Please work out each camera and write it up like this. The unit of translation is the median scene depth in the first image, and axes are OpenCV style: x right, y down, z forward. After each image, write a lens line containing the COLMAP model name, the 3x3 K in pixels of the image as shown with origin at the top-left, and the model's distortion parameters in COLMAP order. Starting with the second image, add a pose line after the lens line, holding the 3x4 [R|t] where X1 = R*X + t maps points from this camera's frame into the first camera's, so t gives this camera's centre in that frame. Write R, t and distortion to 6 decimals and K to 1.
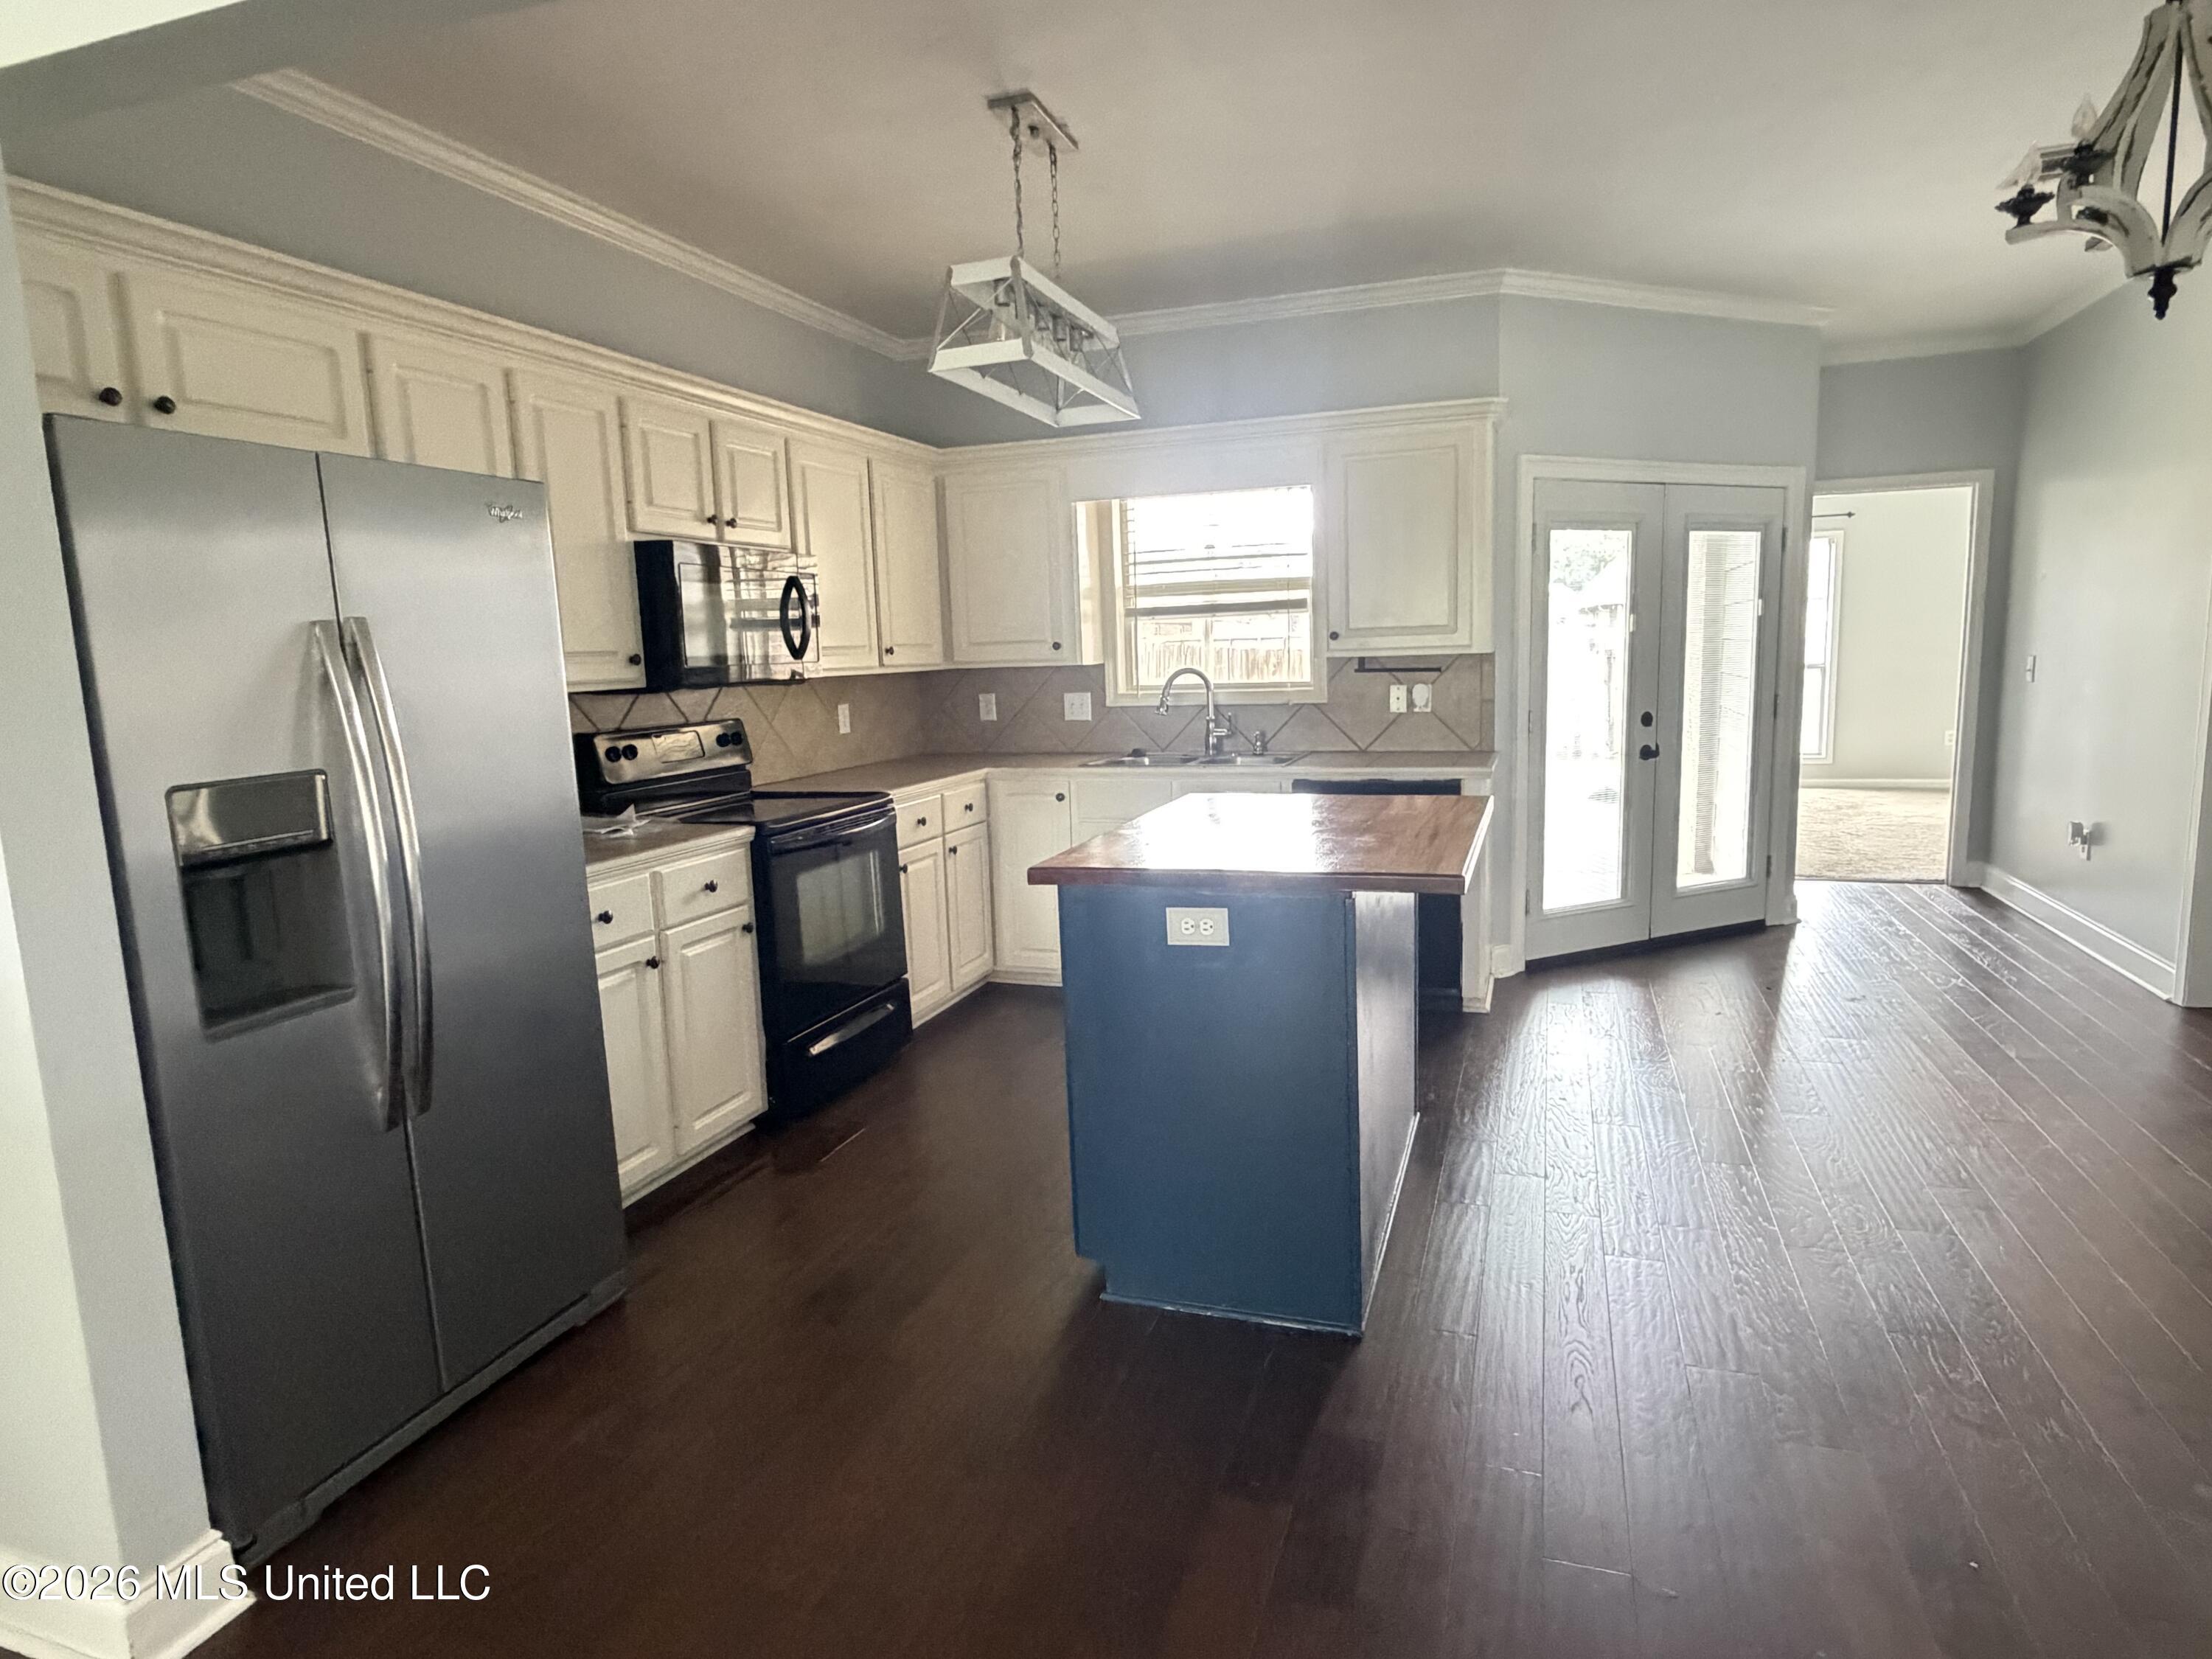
lens RADIAL K [[1252.2, 0, 1106.7], [0, 1252.2, 840.8], [0, 0, 1]] dist [0.002089, -0.000881]
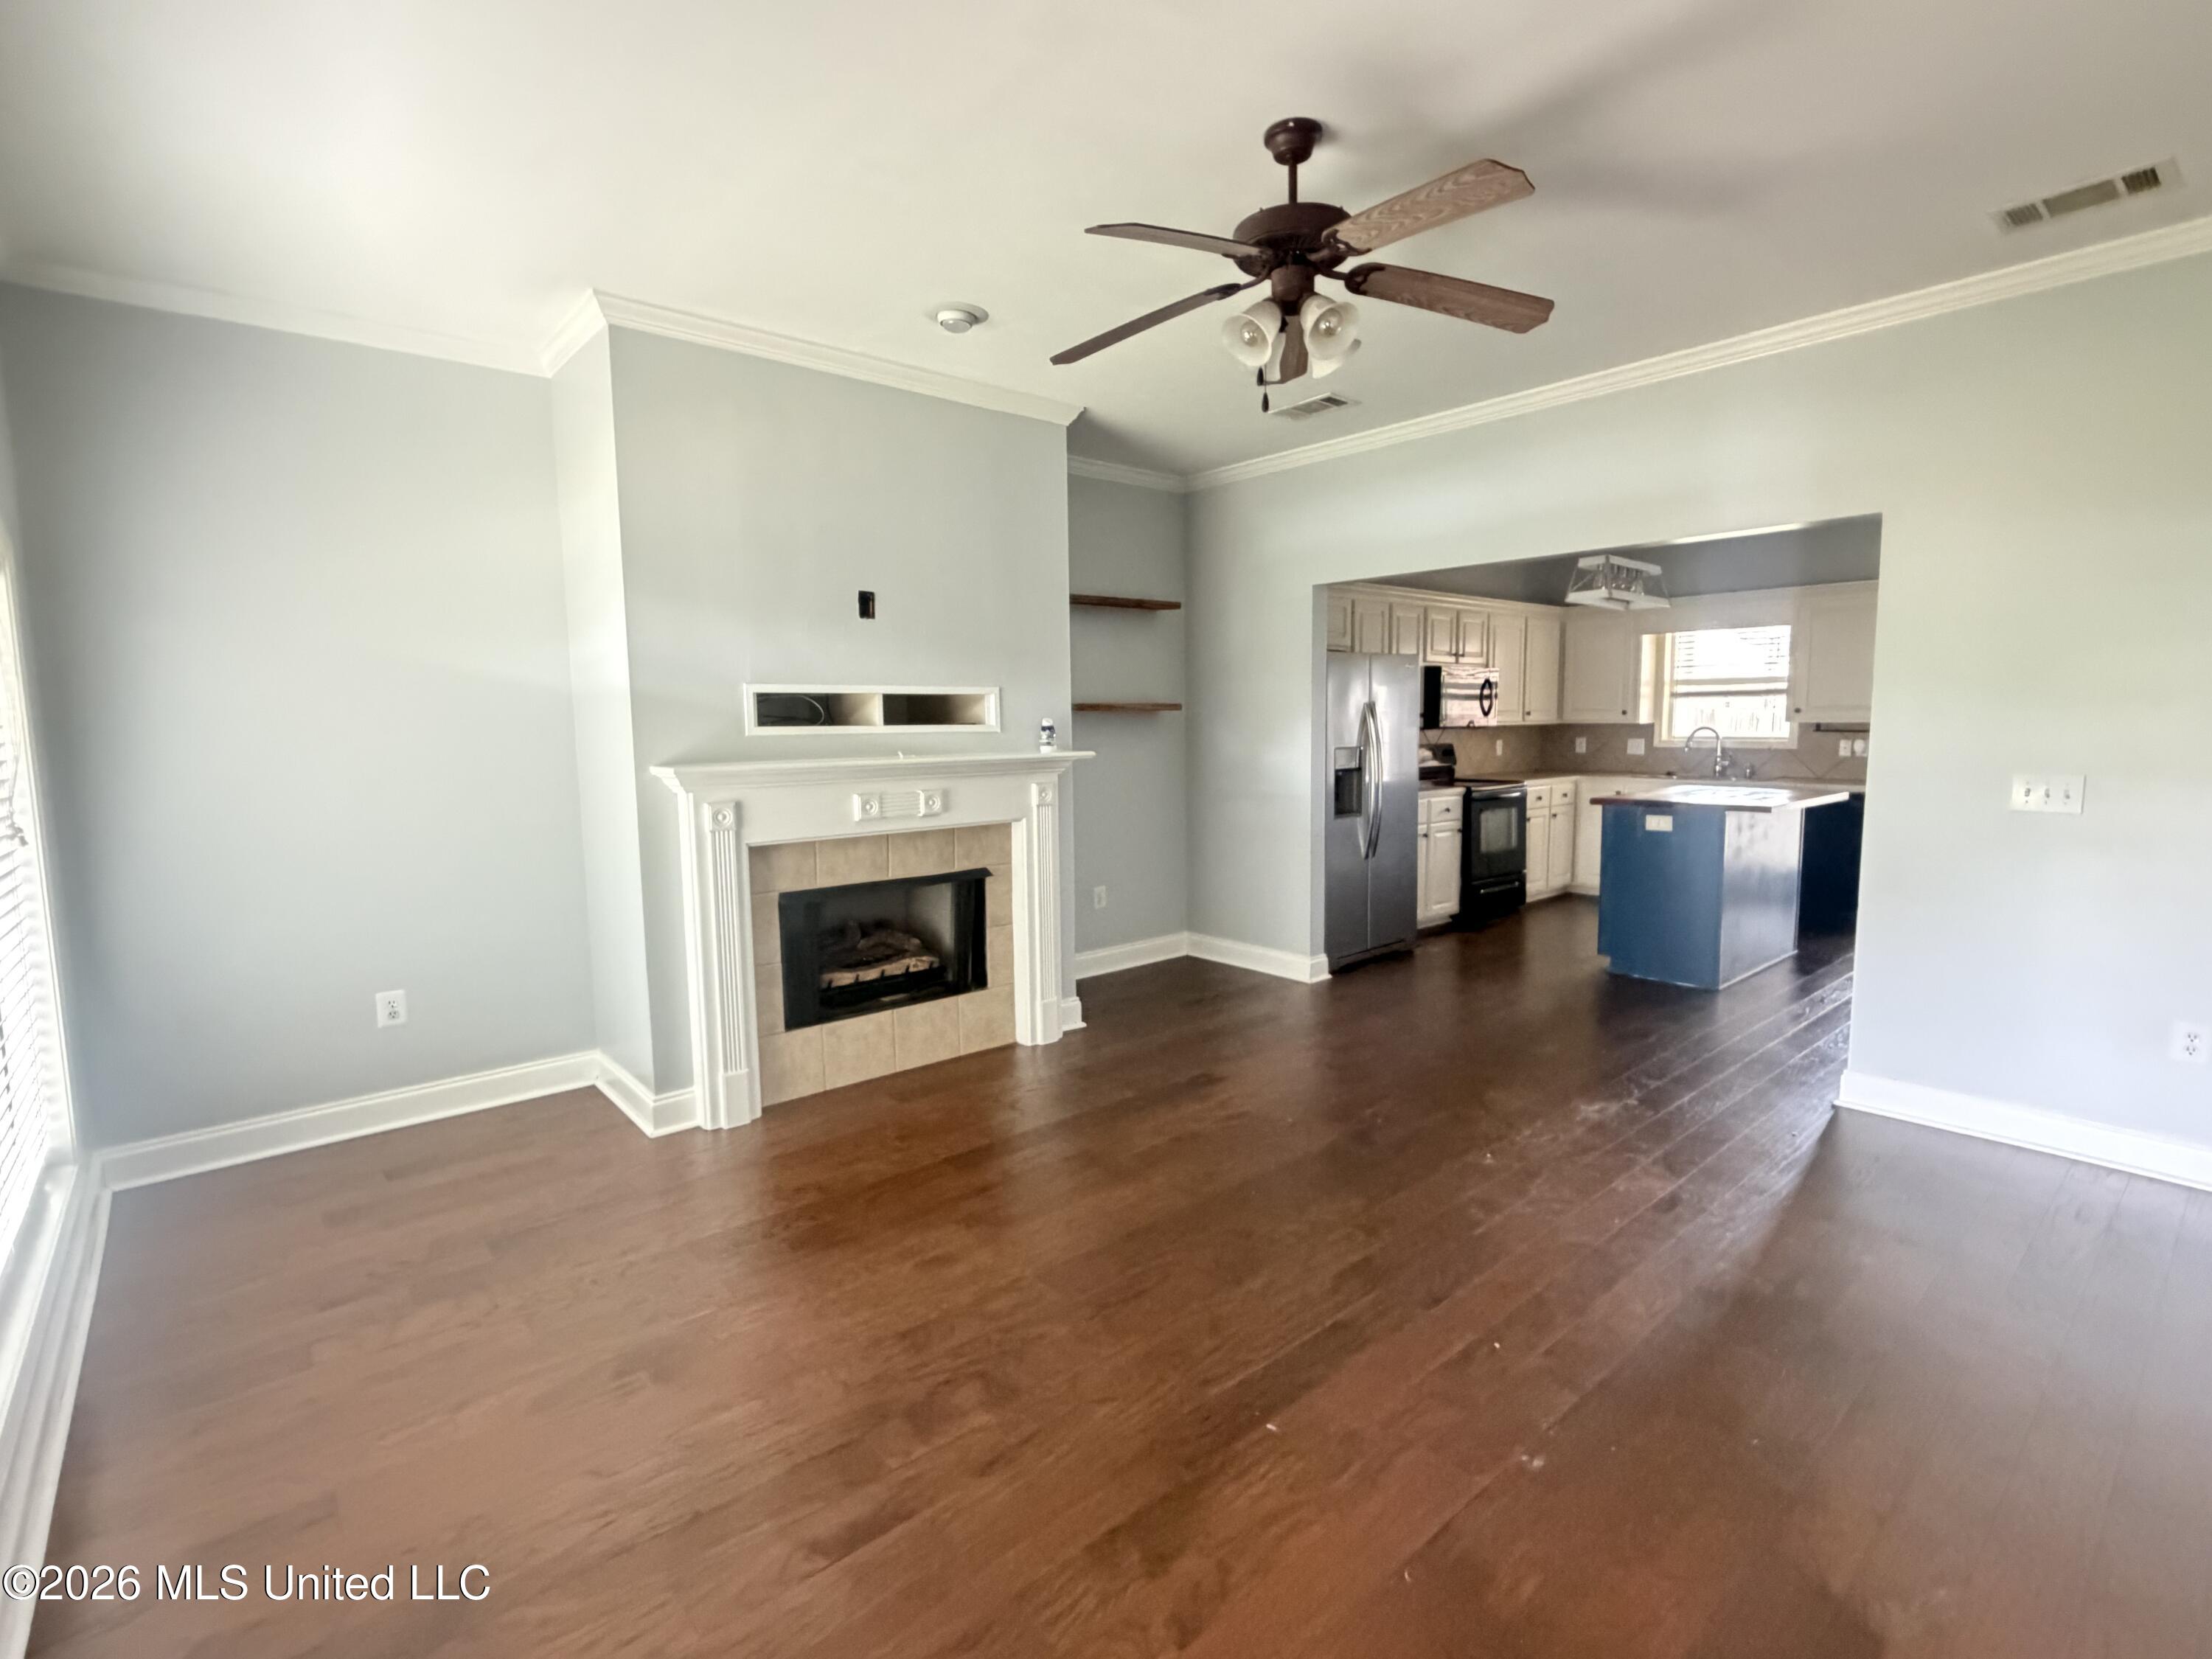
lens RADIAL K [[1038.8, 0, 1106.0], [0, 1038.8, 829.5], [0, 0, 1]] dist [-0.001296, -0.000290]
pose [[0.864984, 0.077420, -0.495792, 0.076579], [-0.093945, 0.995542, -0.008444, 0.107488], [0.492928, 0.053882, 0.868400, -0.744712]]
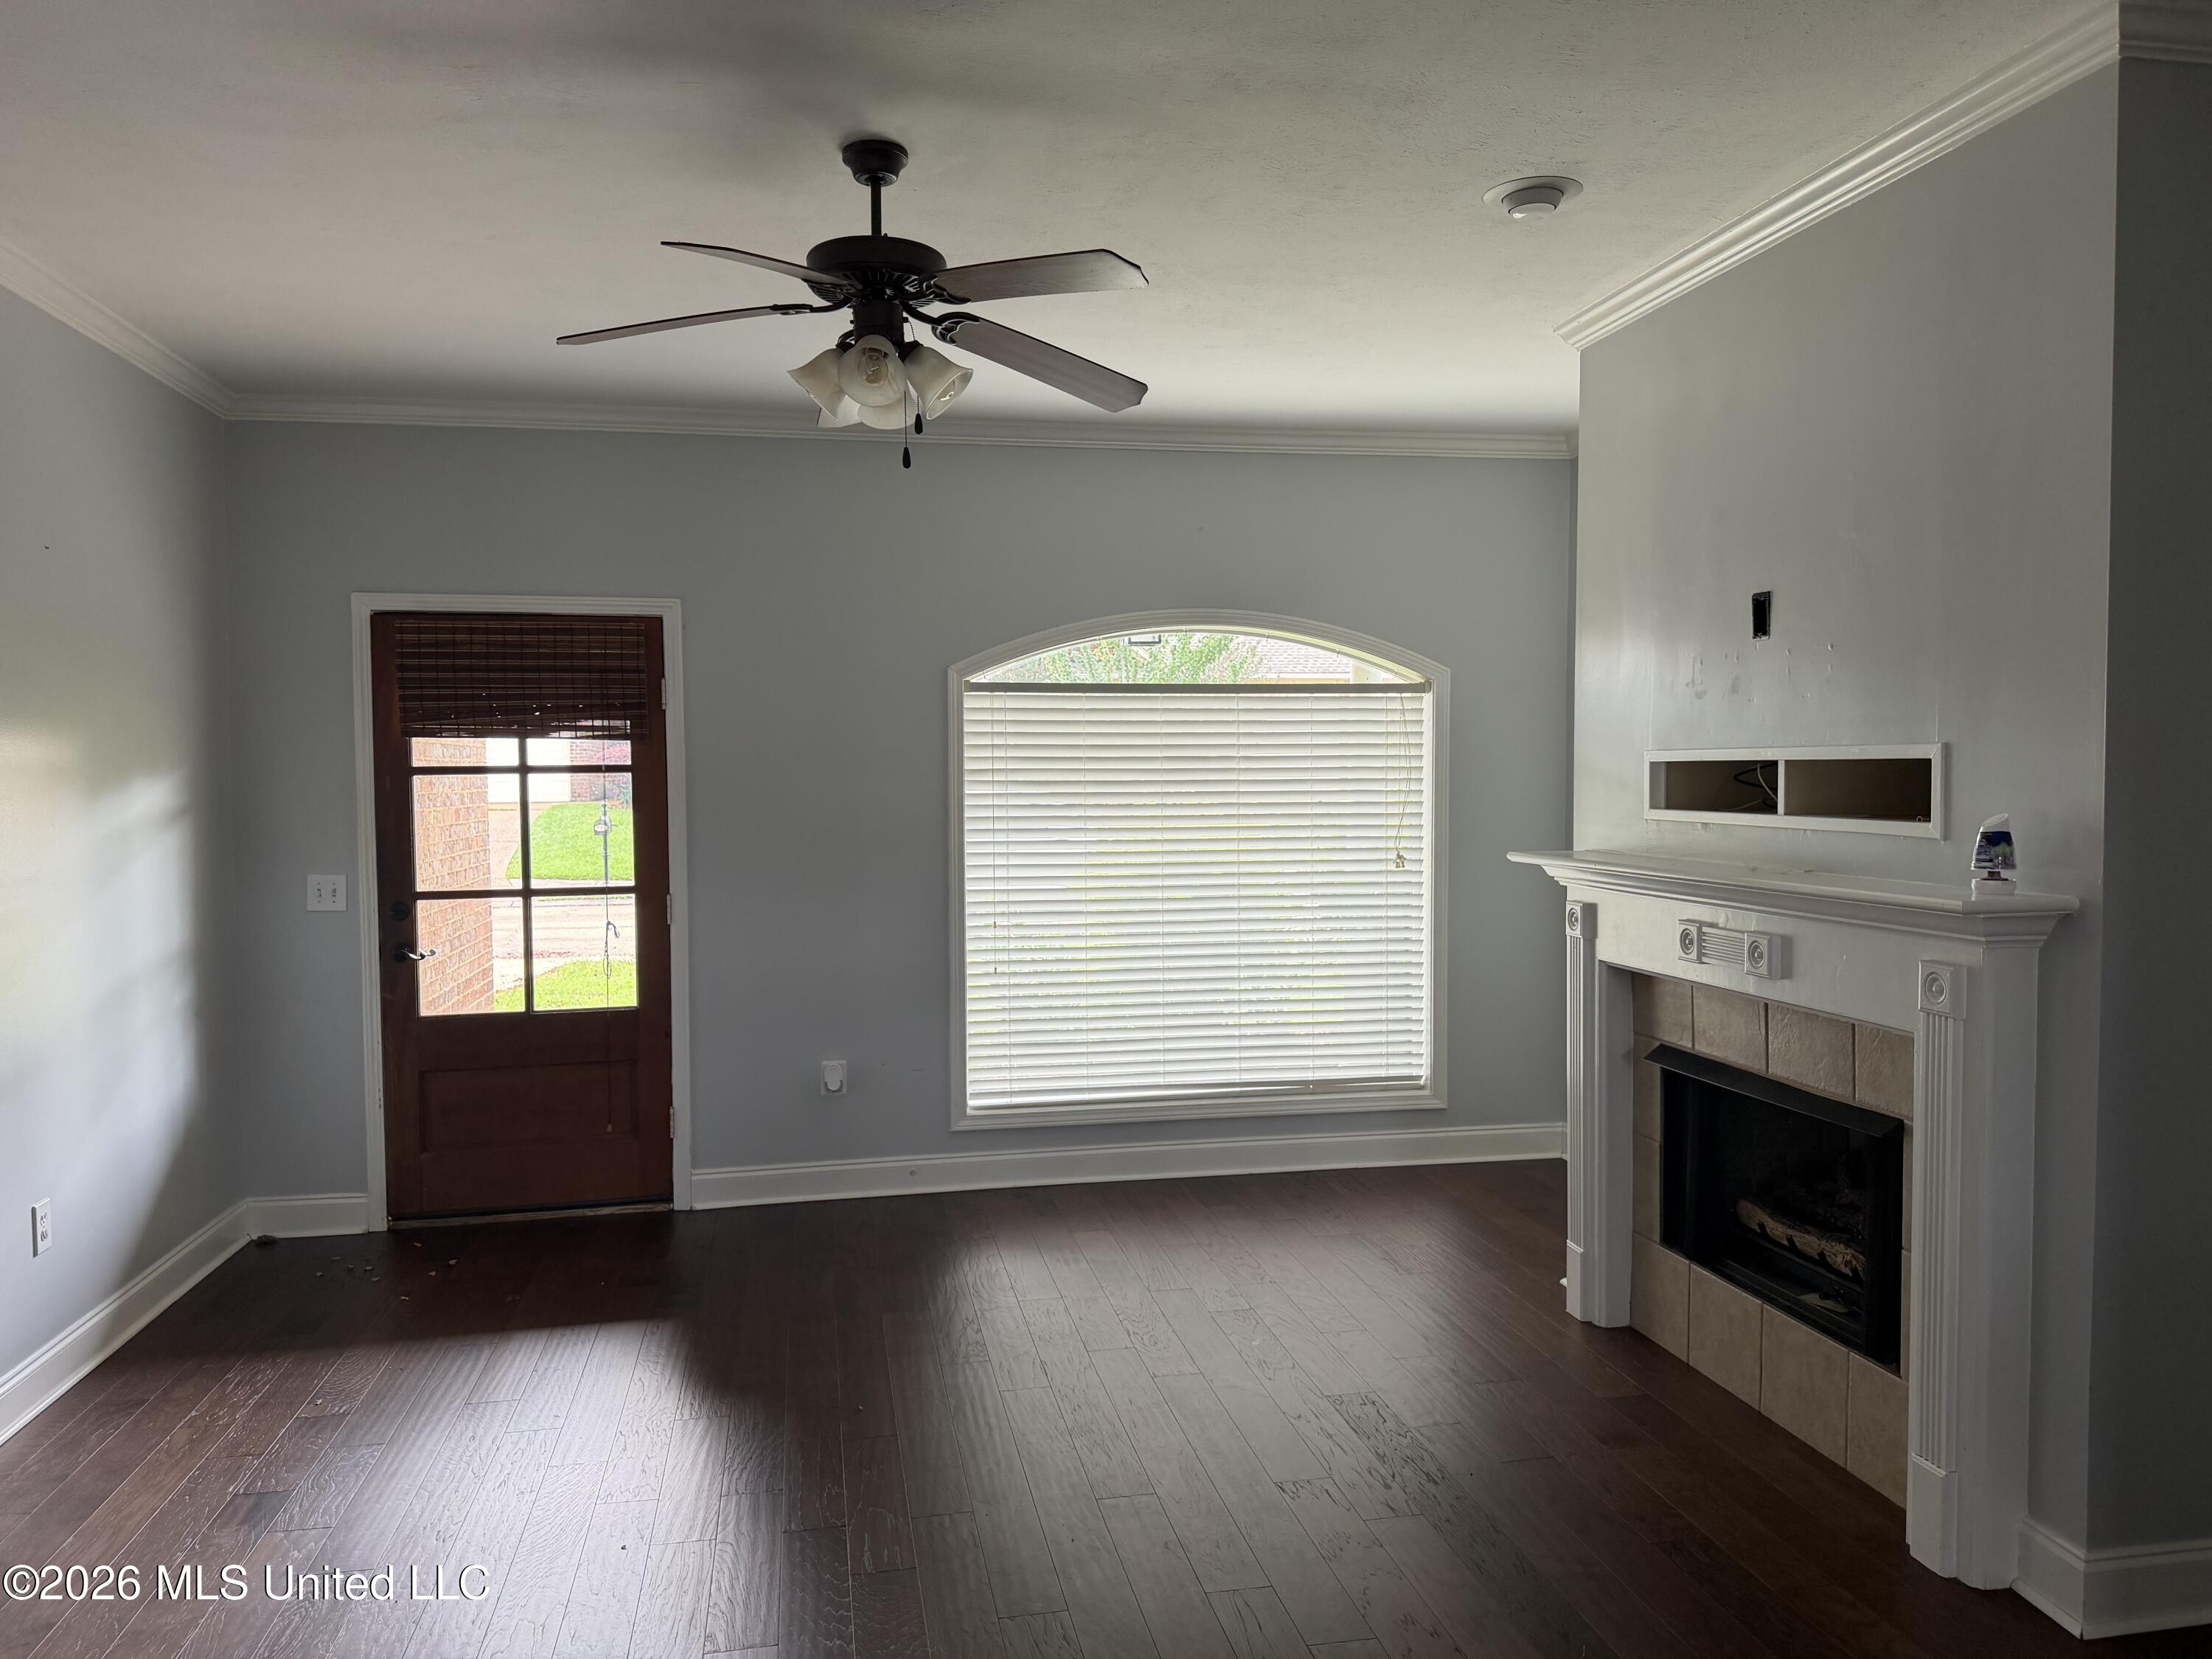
lens RADIAL K [[1557.8, 0, 1067.0], [0, 1557.8, 822.6], [0, 0, 1]] dist [-0.003904, -0.002303]
pose [[-0.878144, 0.052305, -0.475528, 0.143266], [-0.039131, 0.982821, 0.180366, -0.081413], [0.476793, 0.176995, -0.861012, 0.362204]]
